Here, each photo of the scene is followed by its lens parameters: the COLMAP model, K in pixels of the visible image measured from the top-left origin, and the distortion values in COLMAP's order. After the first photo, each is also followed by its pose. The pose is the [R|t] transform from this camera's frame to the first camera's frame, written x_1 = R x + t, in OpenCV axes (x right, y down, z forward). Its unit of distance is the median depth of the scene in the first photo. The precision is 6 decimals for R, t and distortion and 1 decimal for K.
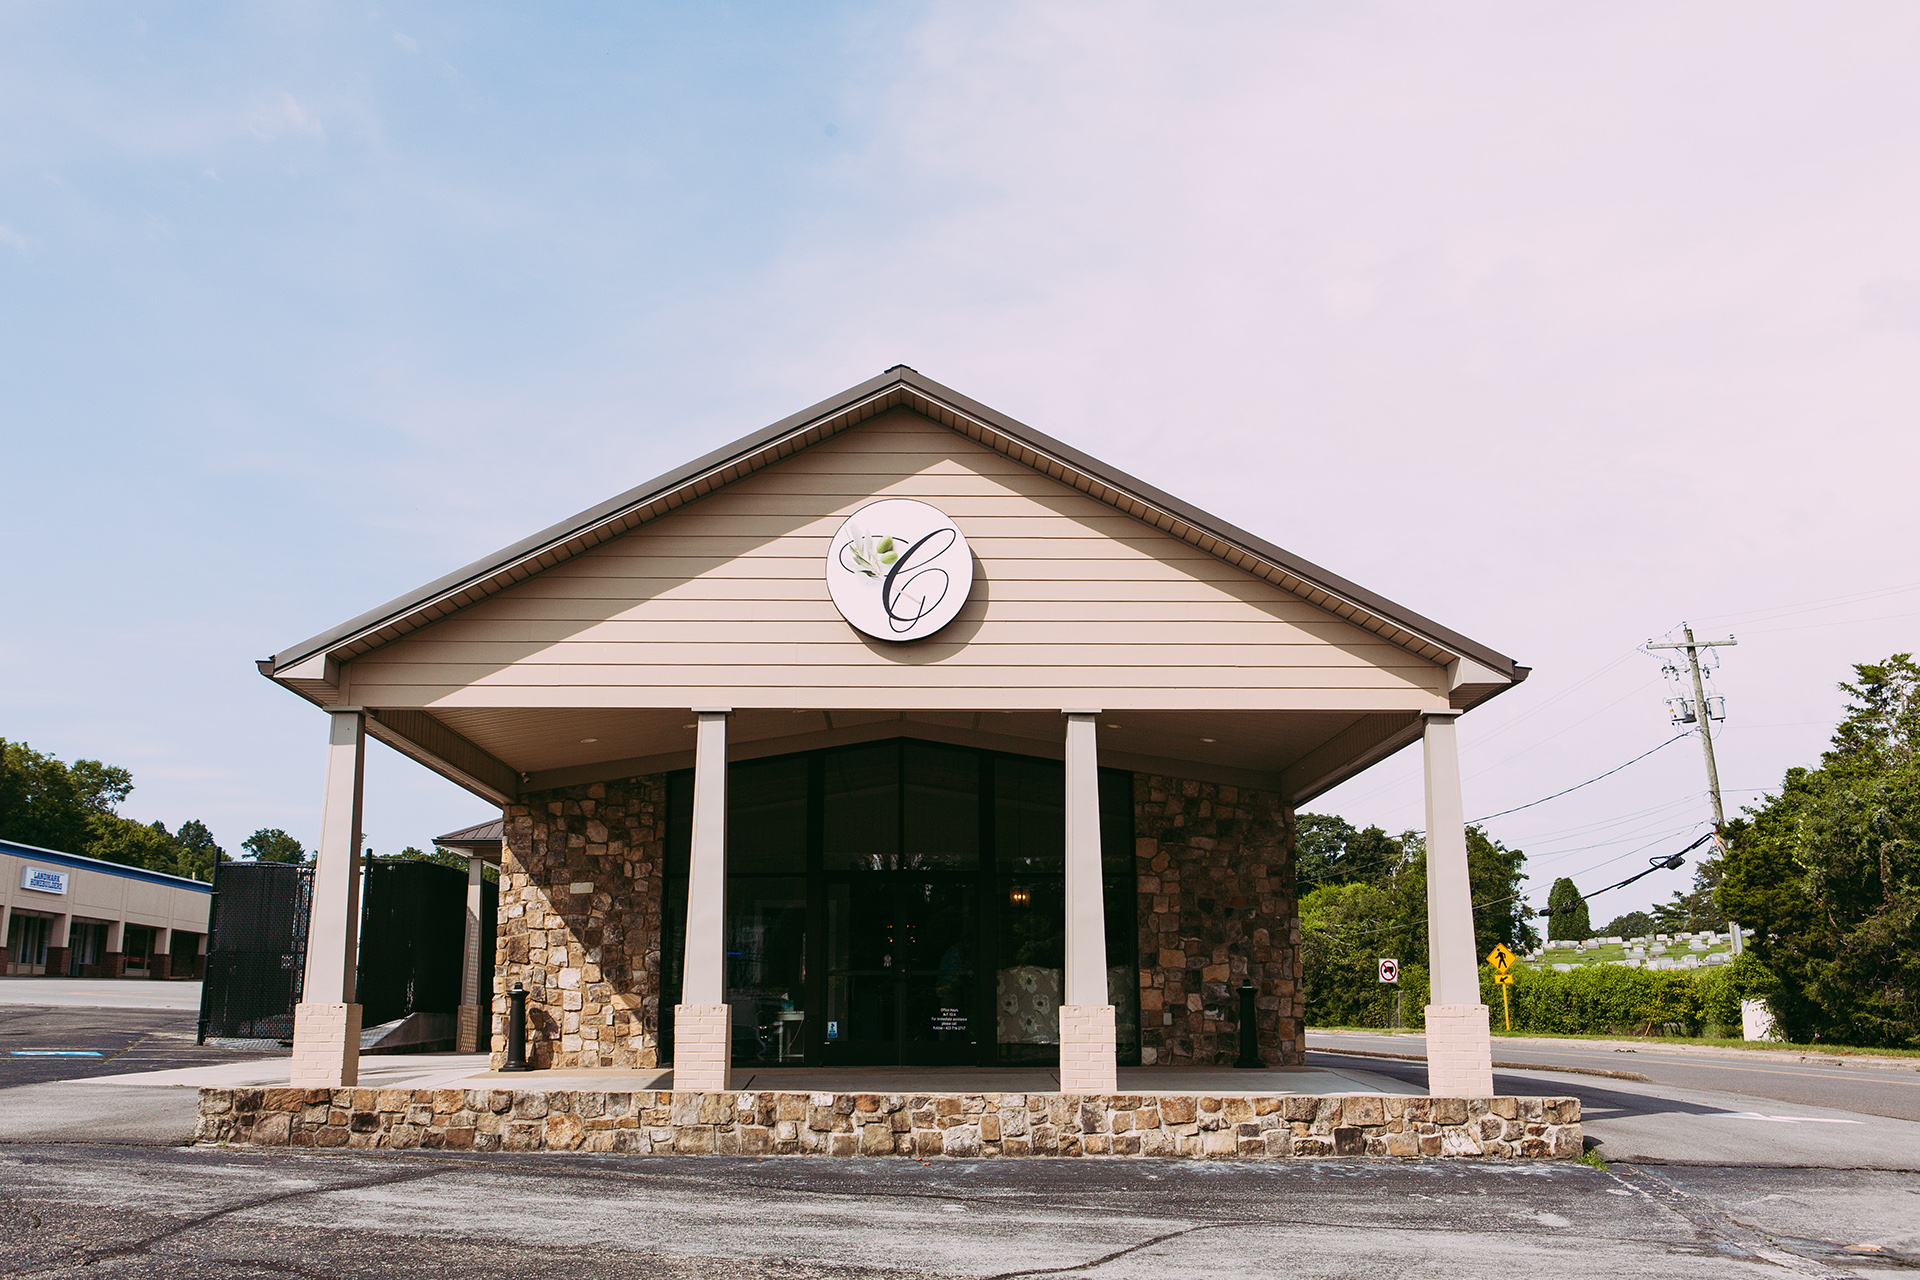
lens RADIAL K [[1717.7, 0, 965.4], [0, 1717.7, 638.1], [0, 0, 1]] dist [0.009997, -0.015660]
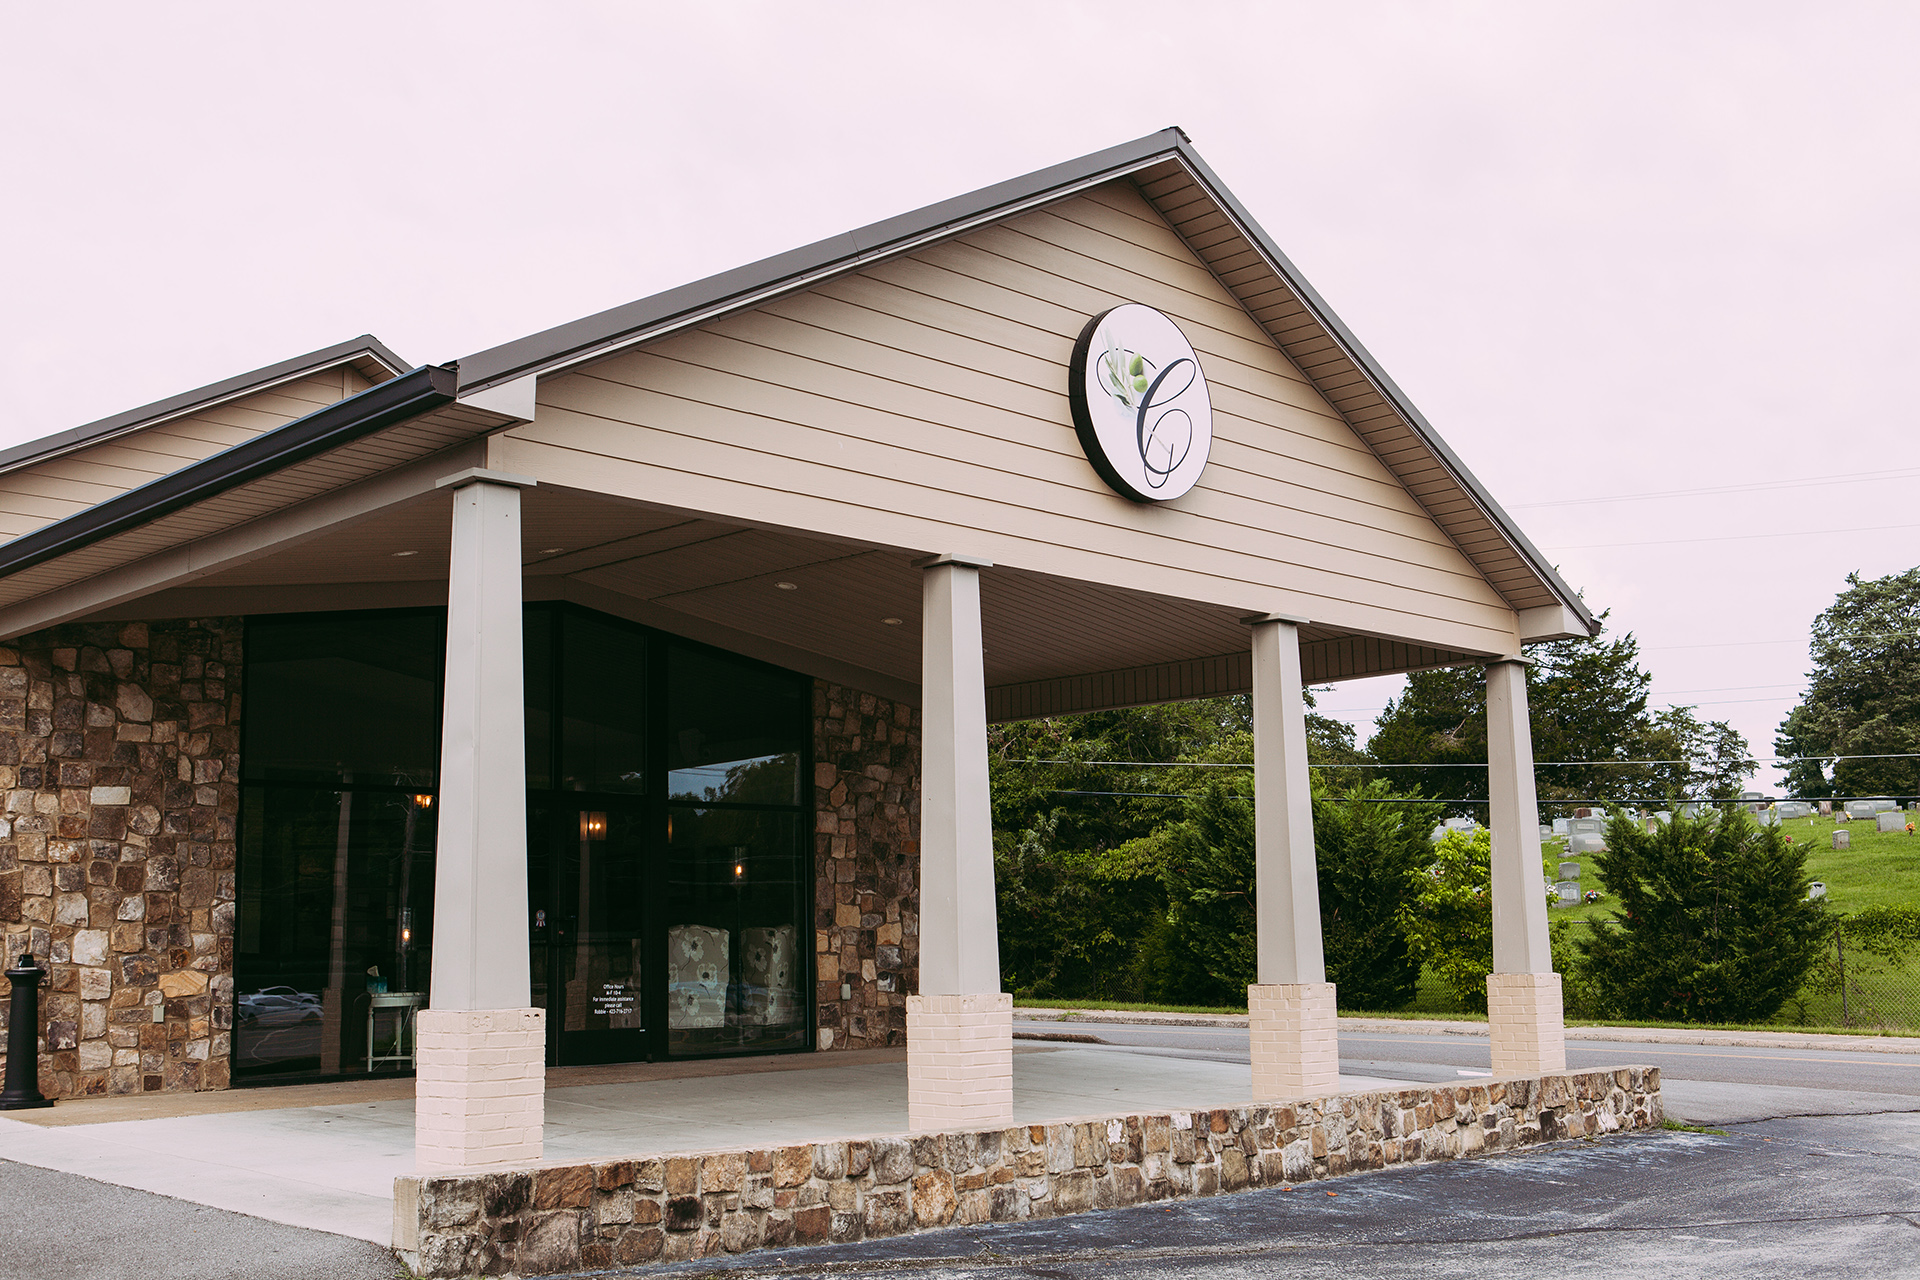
lens RADIAL K [[2005.6, 0, 956.6], [0, 2005.6, 628.7], [0, 0, 1]] dist [-0.019674, 0.000000]
pose [[0.723483, 0.099176, 0.683181, -0.672833], [-0.134676, 0.990889, -0.001225, 0.068264], [-0.677078, -0.091122, 0.730248, 0.416843]]
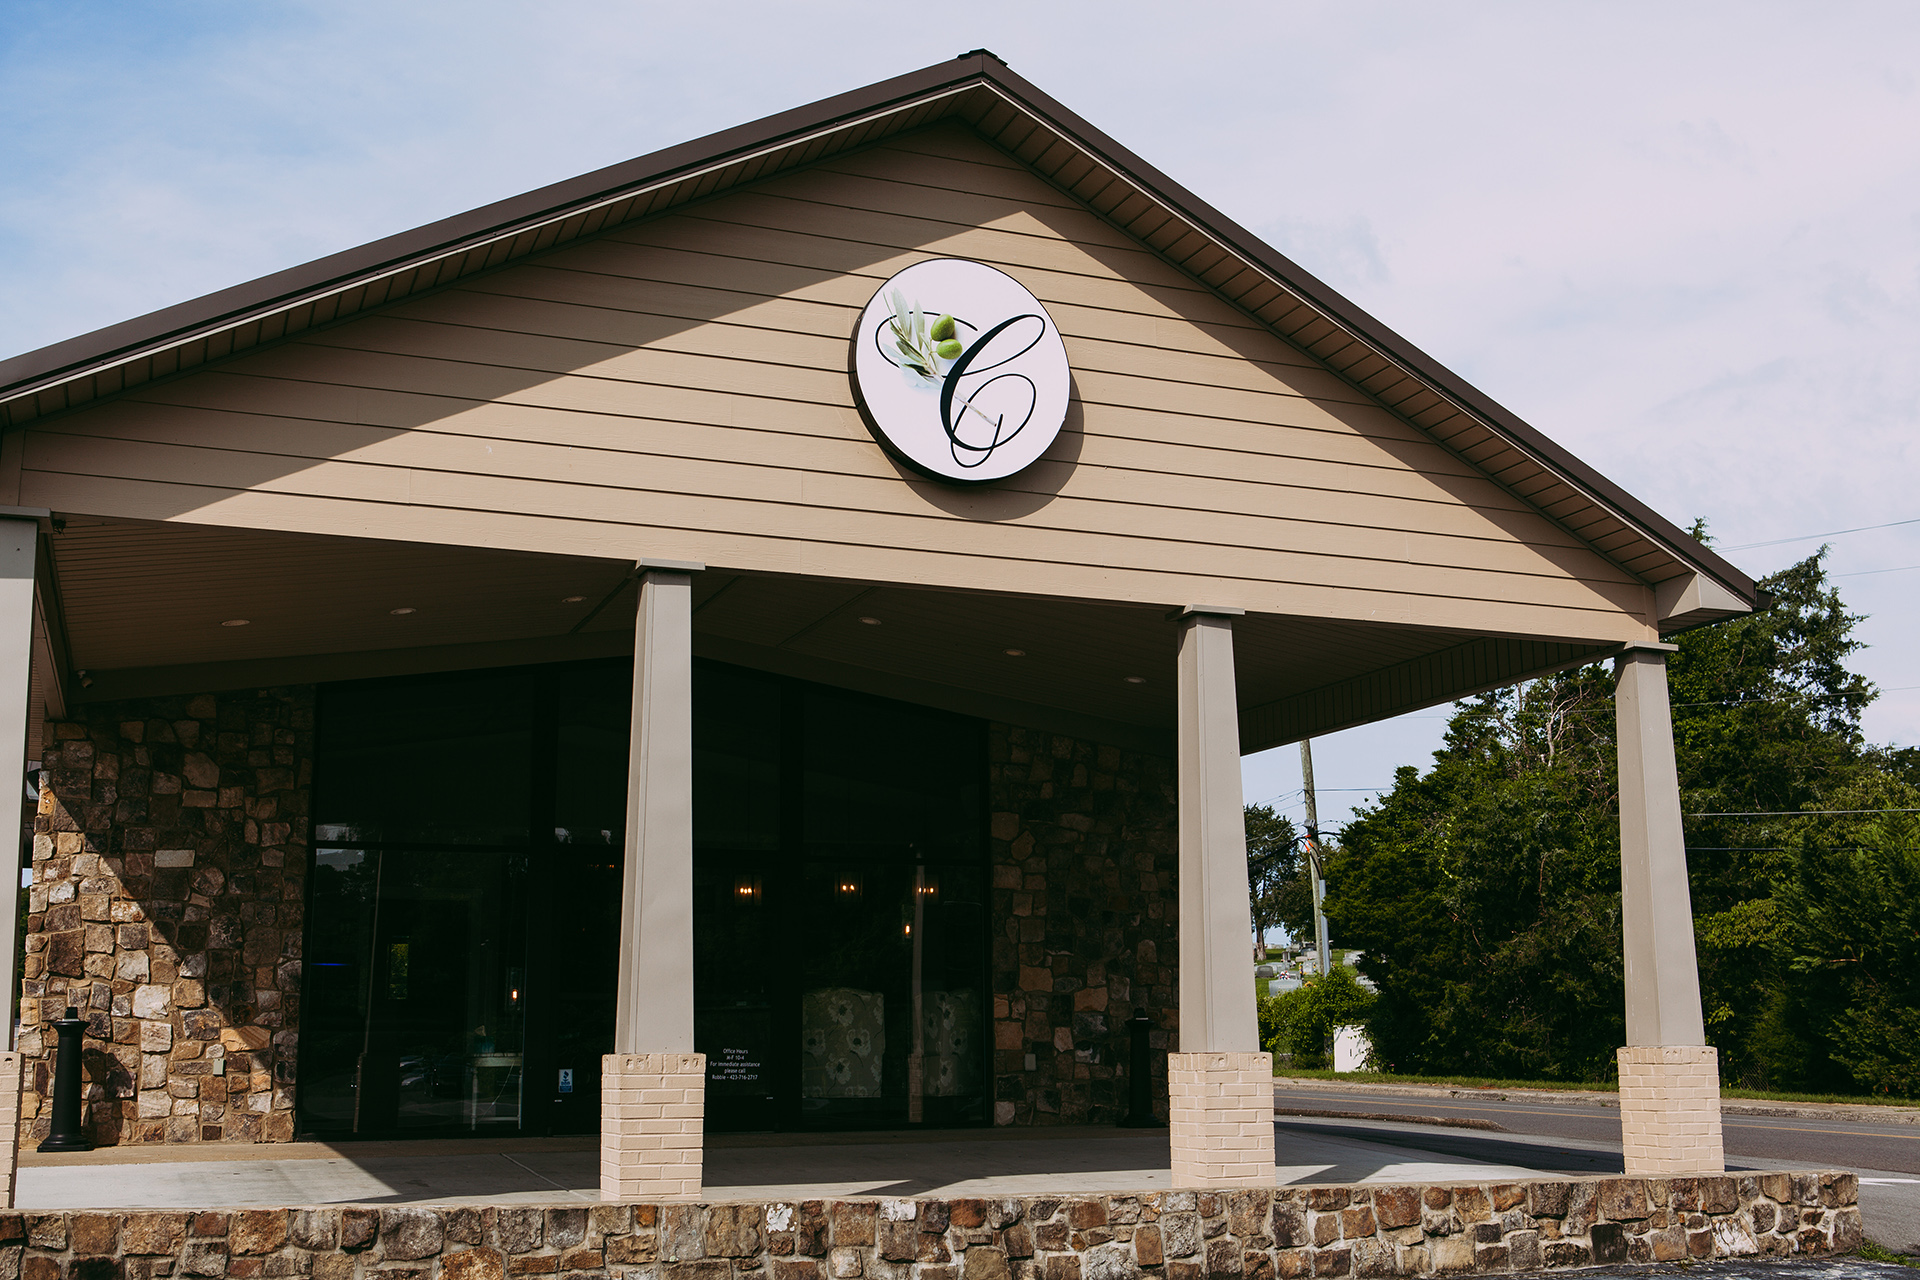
lens RADIAL K [[2020.4, 0, 961.6], [0, 2020.4, 637.4], [0, 0, 1]] dist [-0.031925, 0.000000]
pose [[0.939174, 0.064460, 0.337339, -0.283359], [-0.071040, 0.997448, 0.007182, 0.053383], [-0.336015, -0.030709, 0.941356, 0.293129]]
